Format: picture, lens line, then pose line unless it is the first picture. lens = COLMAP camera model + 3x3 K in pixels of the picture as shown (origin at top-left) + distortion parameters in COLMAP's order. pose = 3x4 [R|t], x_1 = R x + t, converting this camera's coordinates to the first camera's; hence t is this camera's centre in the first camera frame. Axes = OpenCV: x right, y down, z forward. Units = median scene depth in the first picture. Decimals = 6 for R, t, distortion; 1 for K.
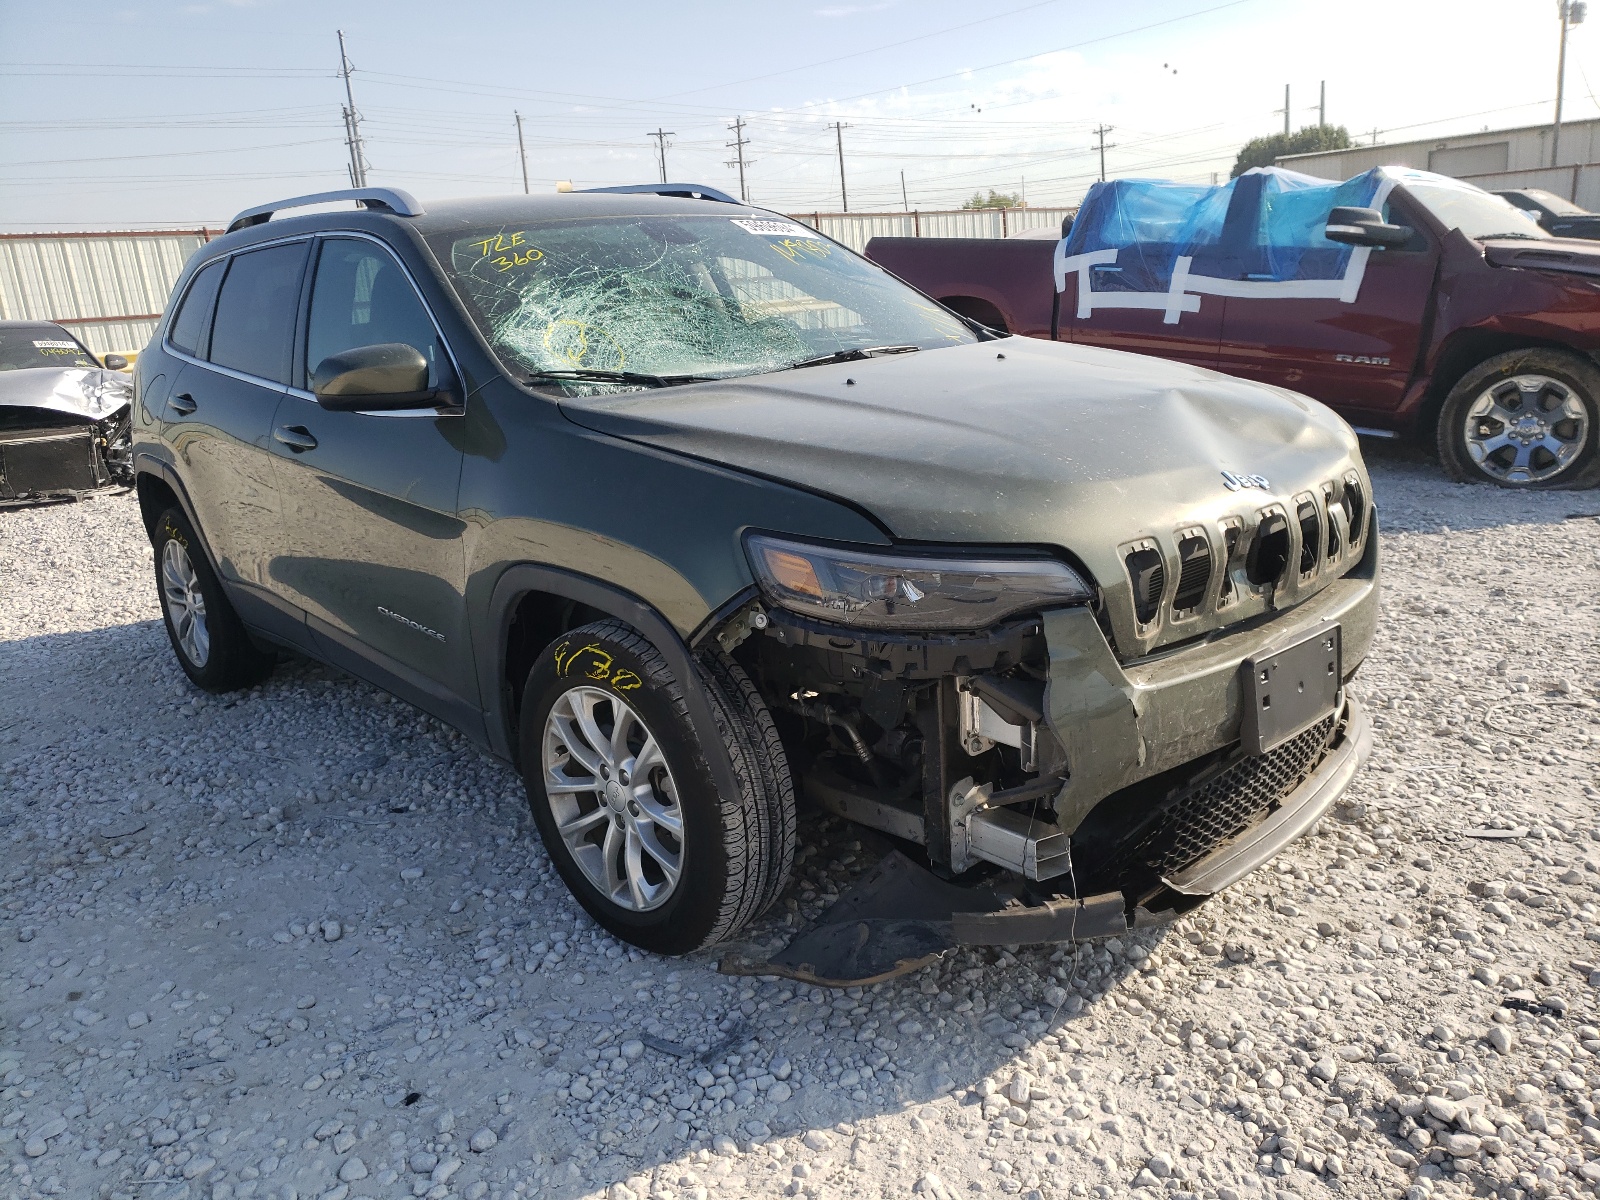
lens RADIAL K [[1174.0, 0, 800.0], [0, 1174.0, 600.0], [0, 0, 1]] dist [-0.002665, 0.000701]
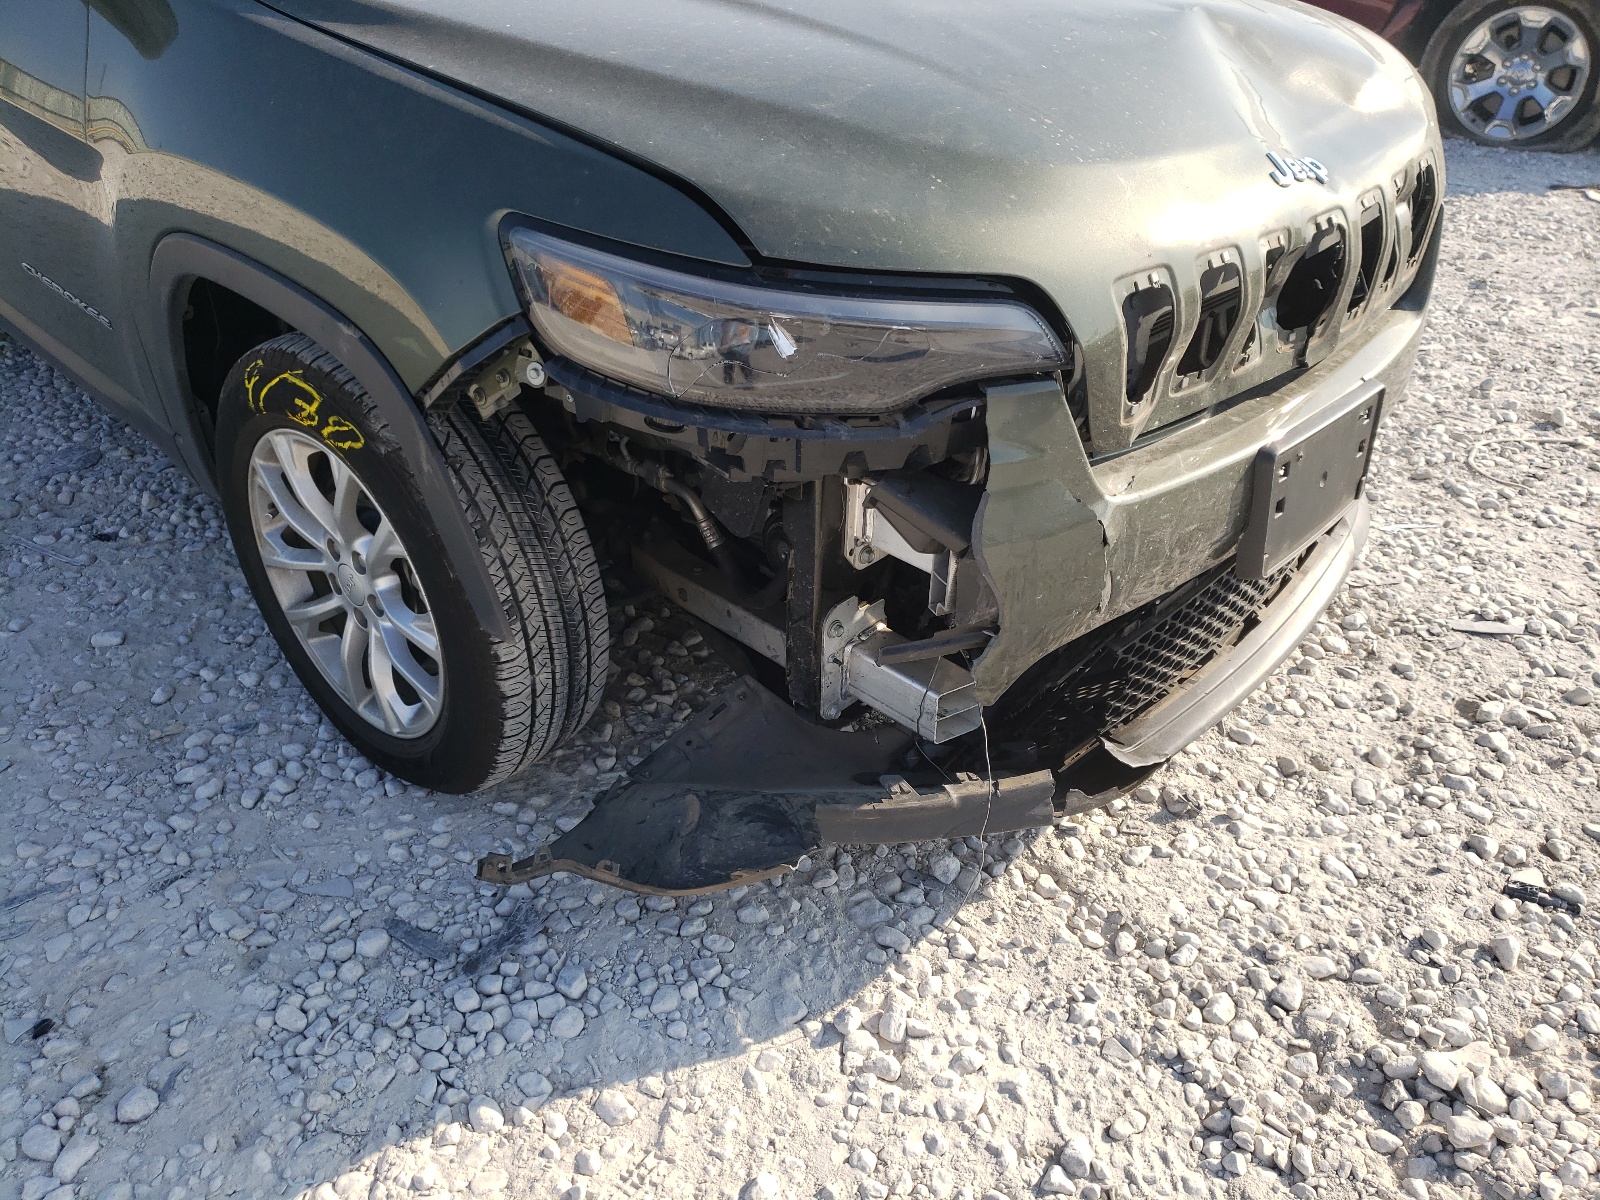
lens RADIAL K [[1236.4, 0, 800.0], [0, 1236.4, 600.0], [0, 0, 1]] dist [-0.002161, 0.015064]
pose [[0.994471, 0.022004, 0.102682, 0.037605], [-0.051018, 0.955888, 0.289268, -0.057352], [-0.091788, -0.292907, 0.951725, 0.302043]]
